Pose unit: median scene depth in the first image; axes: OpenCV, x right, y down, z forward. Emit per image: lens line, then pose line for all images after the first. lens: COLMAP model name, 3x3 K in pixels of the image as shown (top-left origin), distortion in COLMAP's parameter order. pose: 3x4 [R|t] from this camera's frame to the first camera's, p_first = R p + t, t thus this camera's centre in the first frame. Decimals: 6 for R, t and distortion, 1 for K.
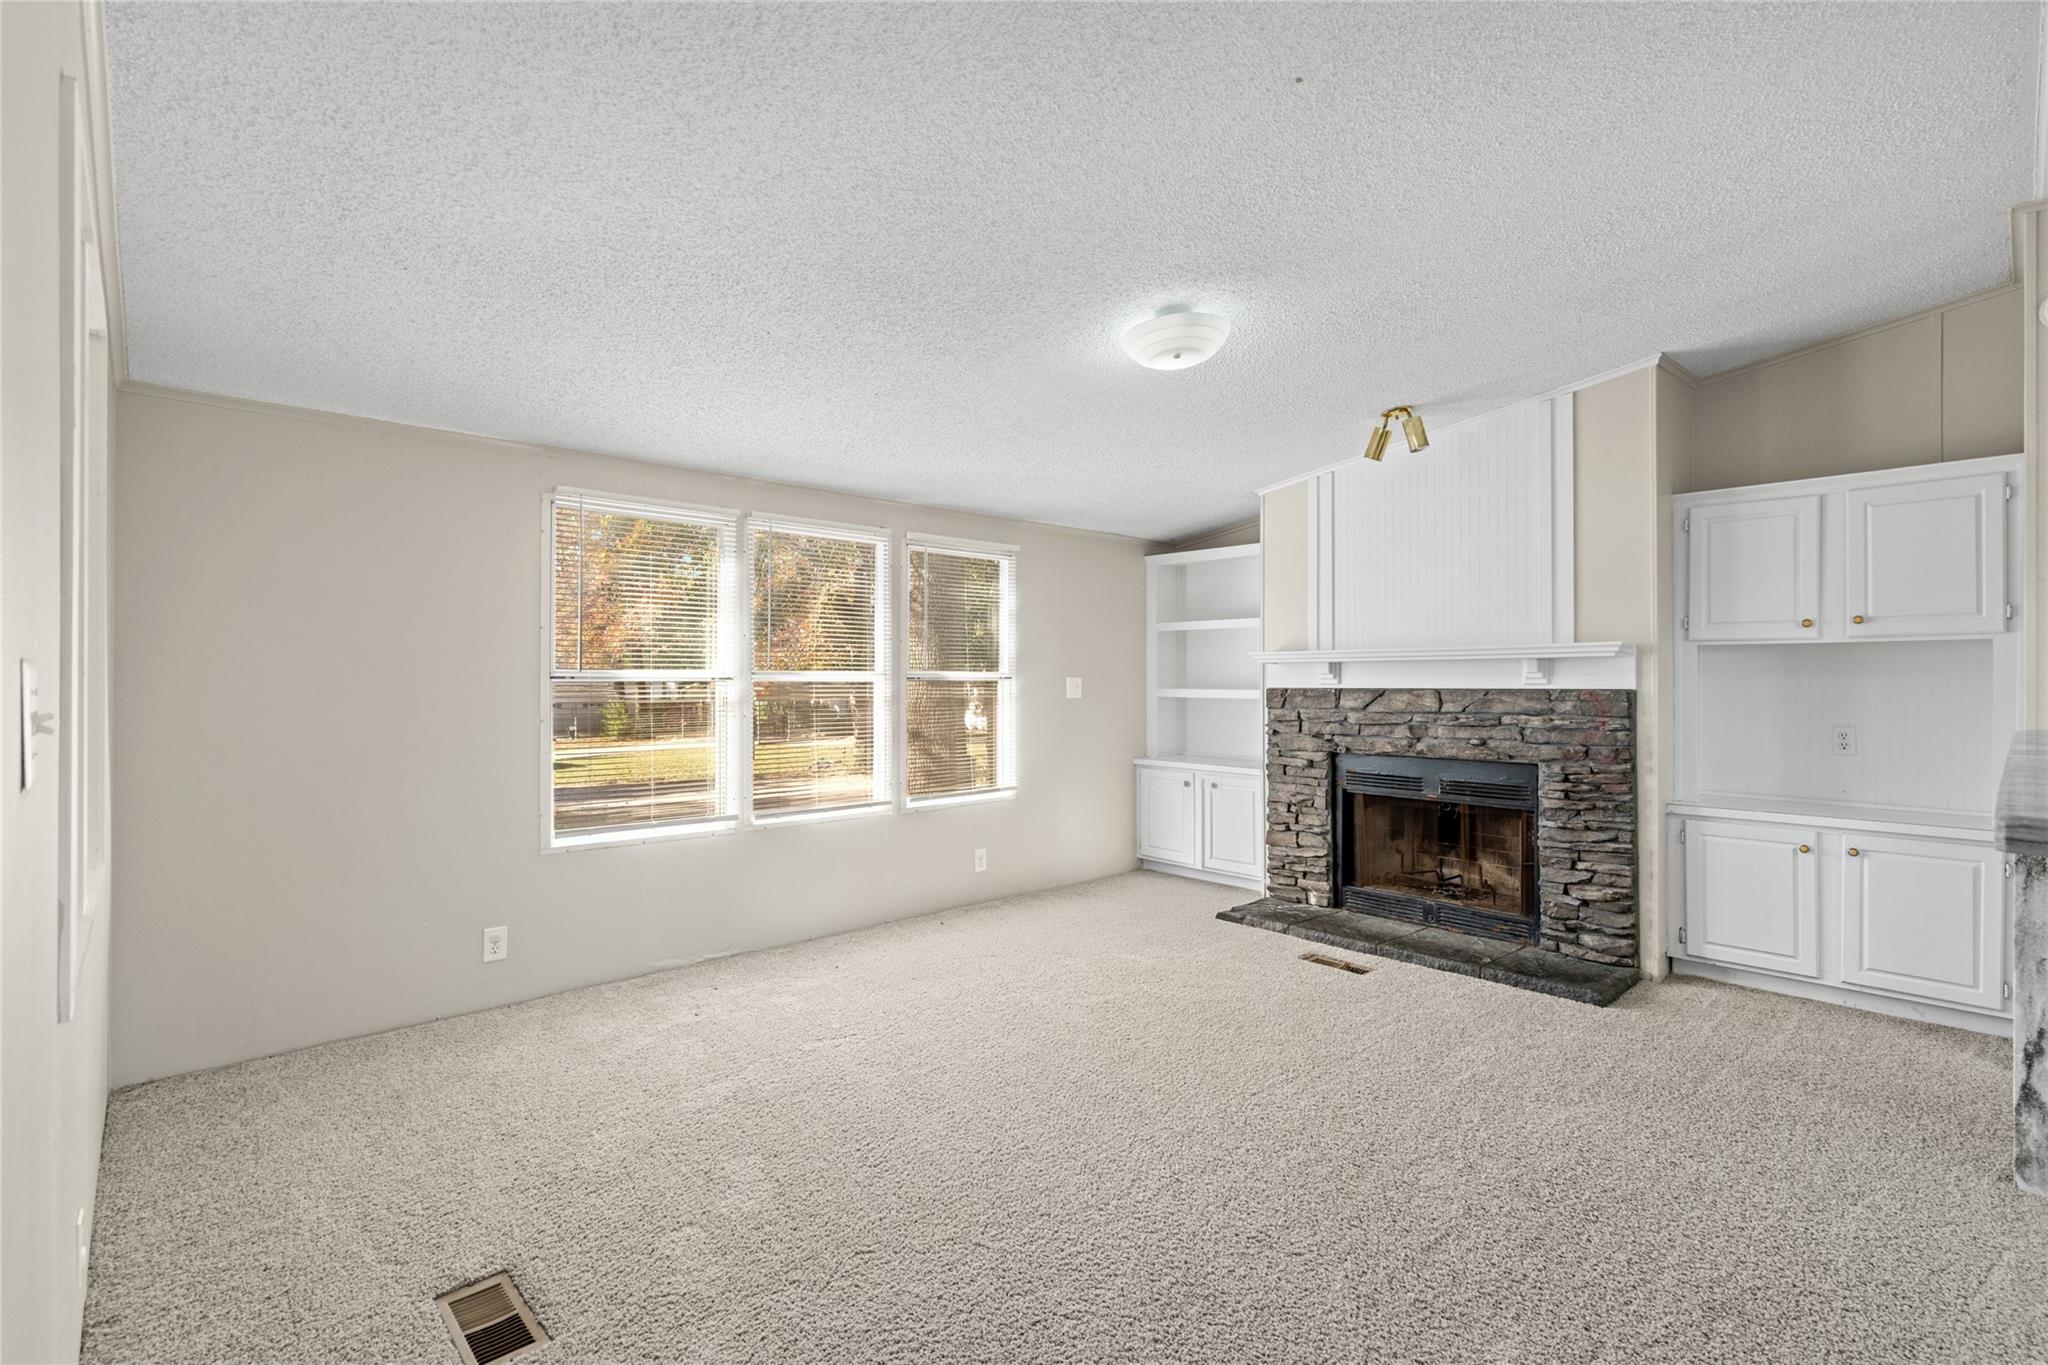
lens RADIAL K [[932.7, 0, 1022.2], [0, 932.7, 671.5], [0, 0, 1]] dist [-0.000838, 0.000200]
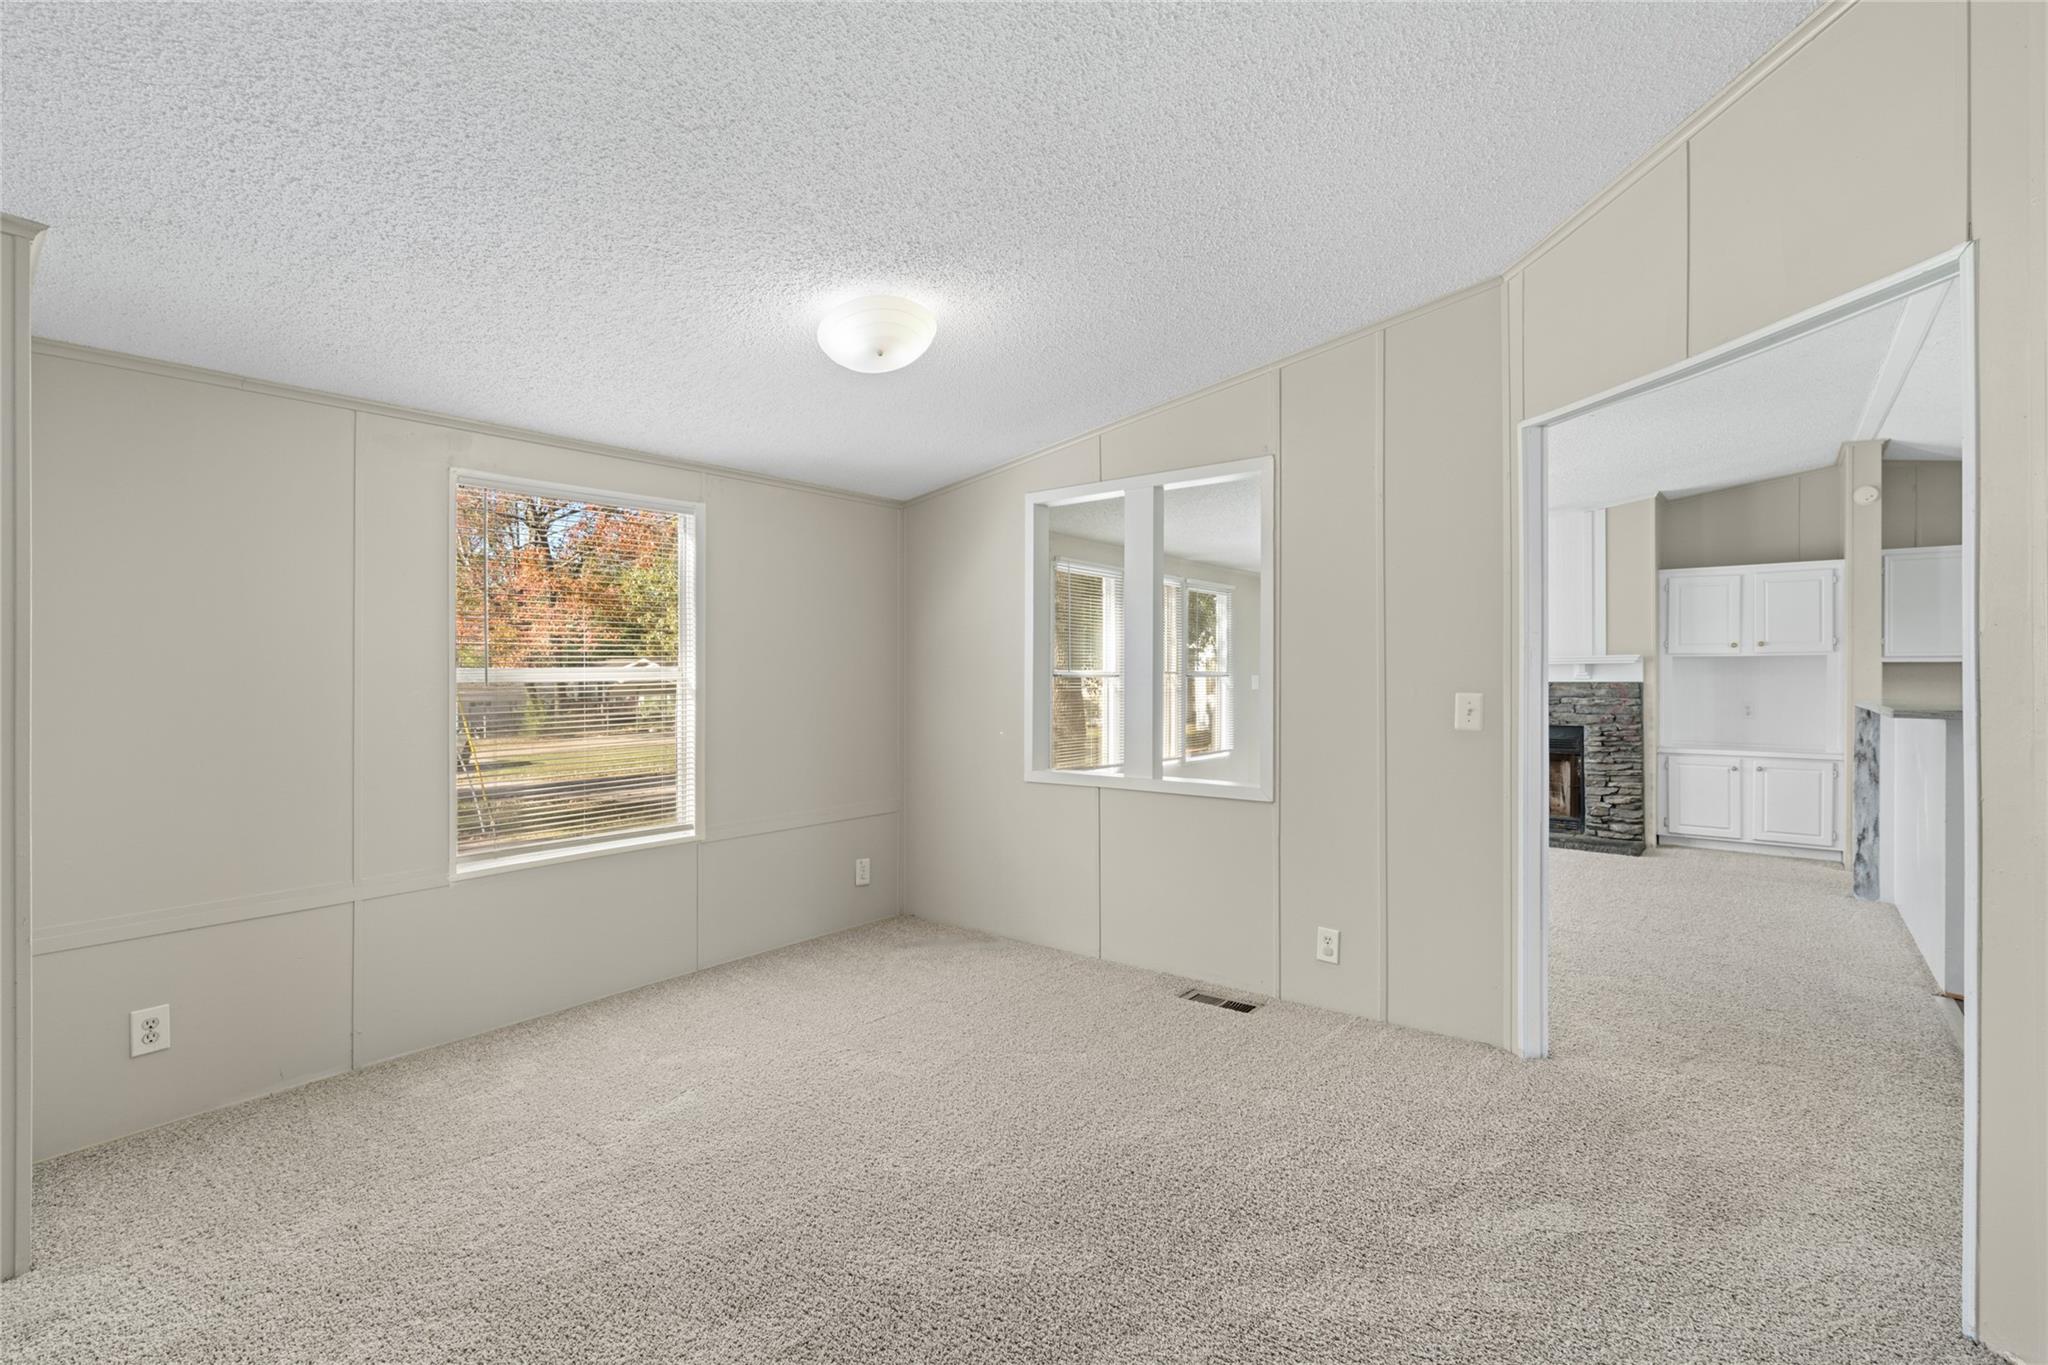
lens RADIAL K [[932.7, 0, 1022.2], [0, 932.7, 671.5], [0, 0, 1]] dist [-0.000838, 0.000200]
pose [[0.989413, -0.000727, 0.145128, -0.714029], [0.000211, 0.999994, 0.003569, -0.006568], [-0.145130, -0.003500, 0.989406, -0.536422]]
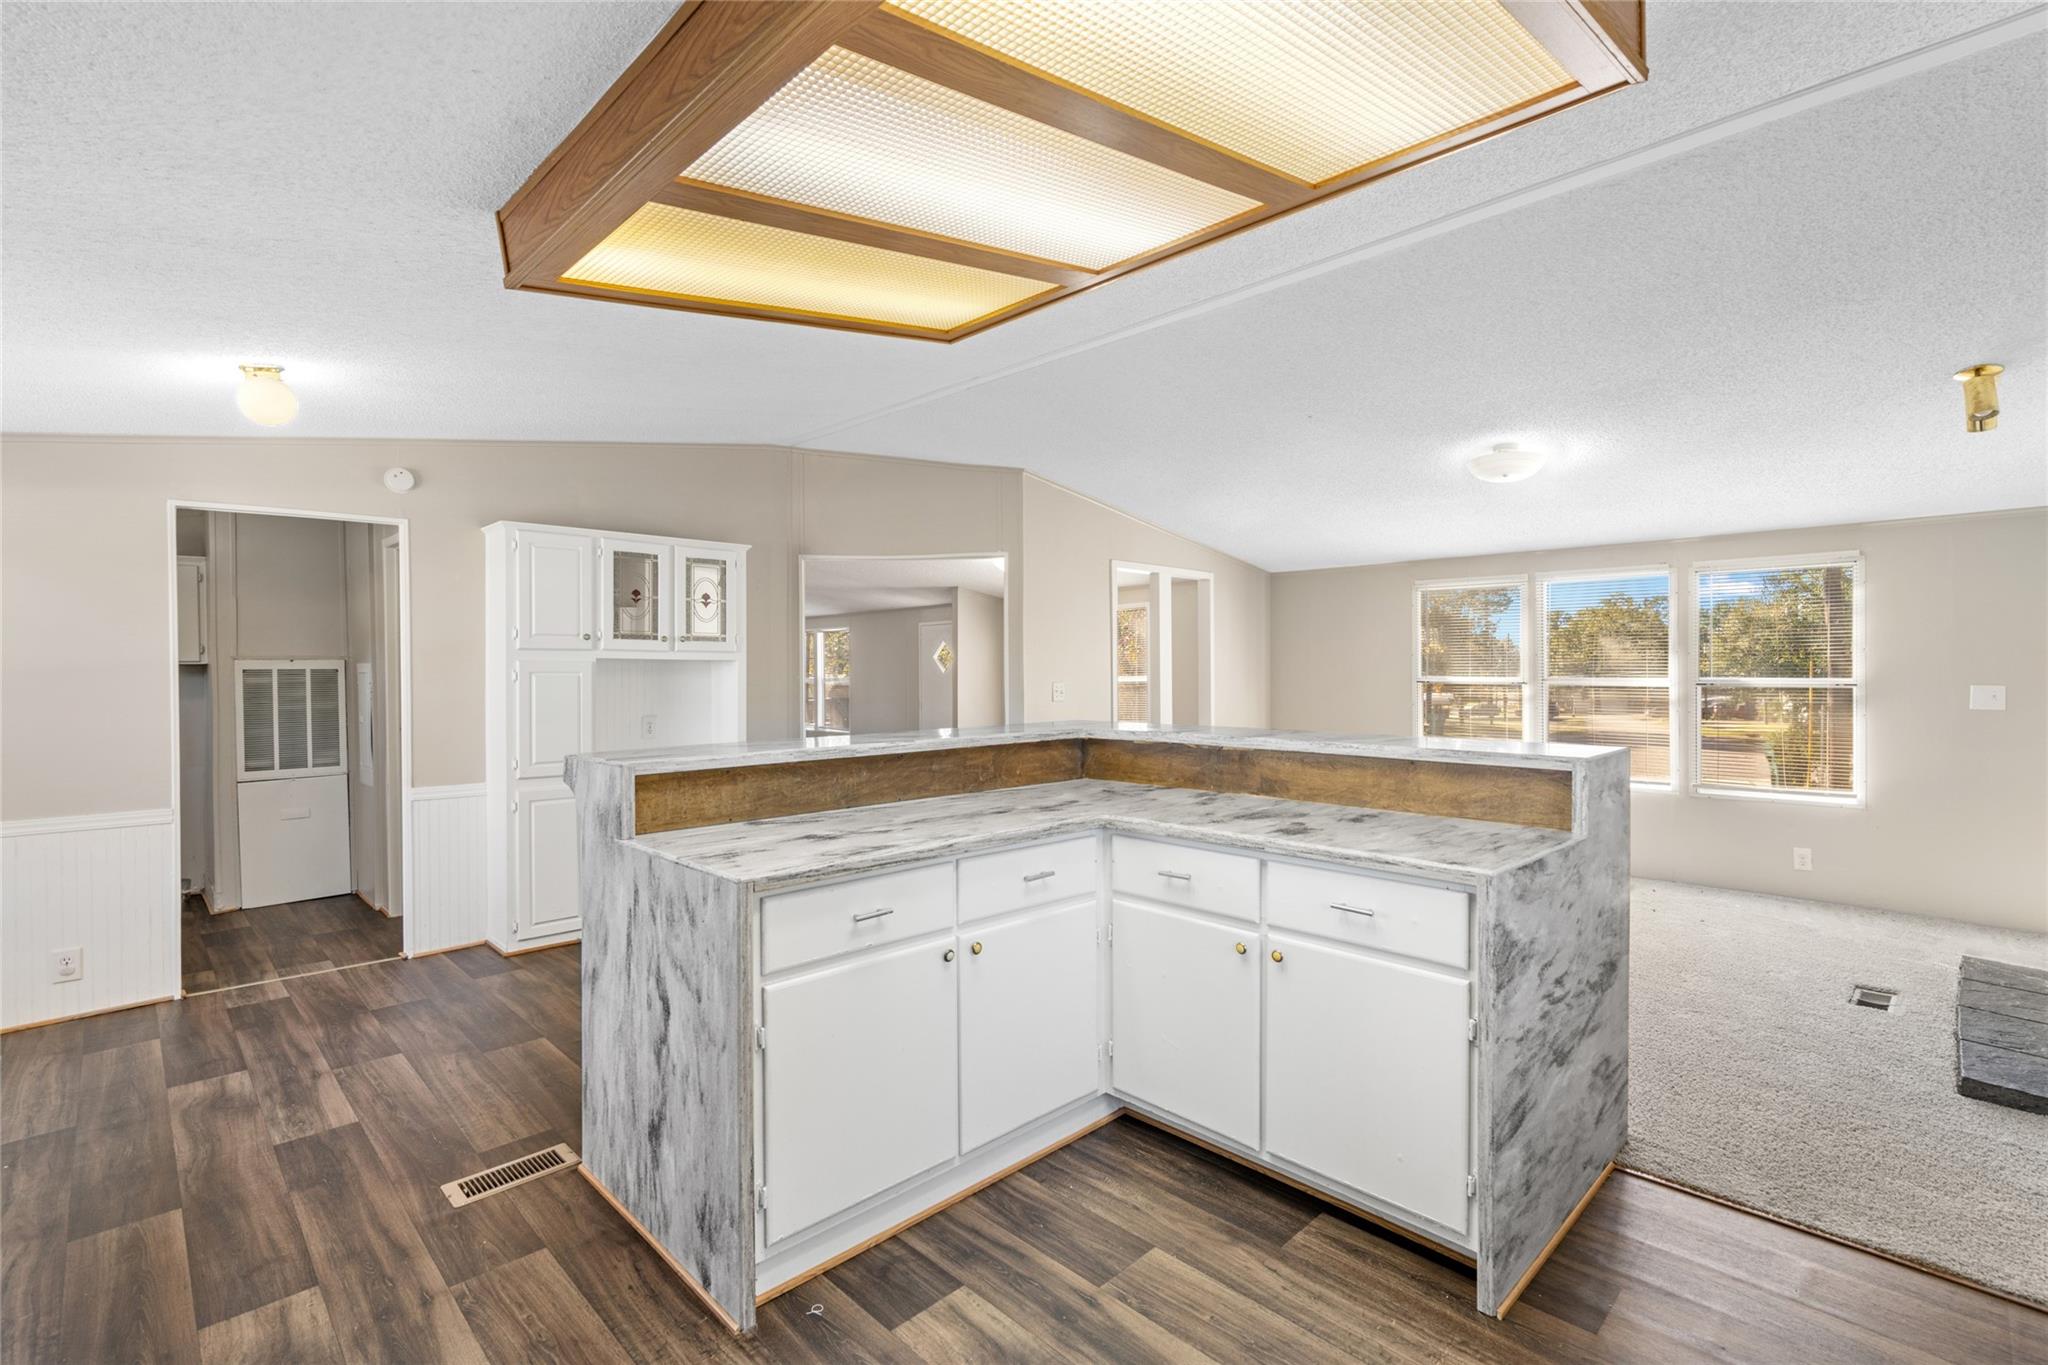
lens RADIAL K [[932.7, 0, 1022.2], [0, 932.7, 671.5], [0, 0, 1]] dist [-0.000838, 0.000200]
pose [[0.020210, -0.000557, -0.999796, 1.241213], [0.010494, 0.999945, -0.000345, -0.020858], [0.999741, -0.010485, 0.020214, 0.134074]]
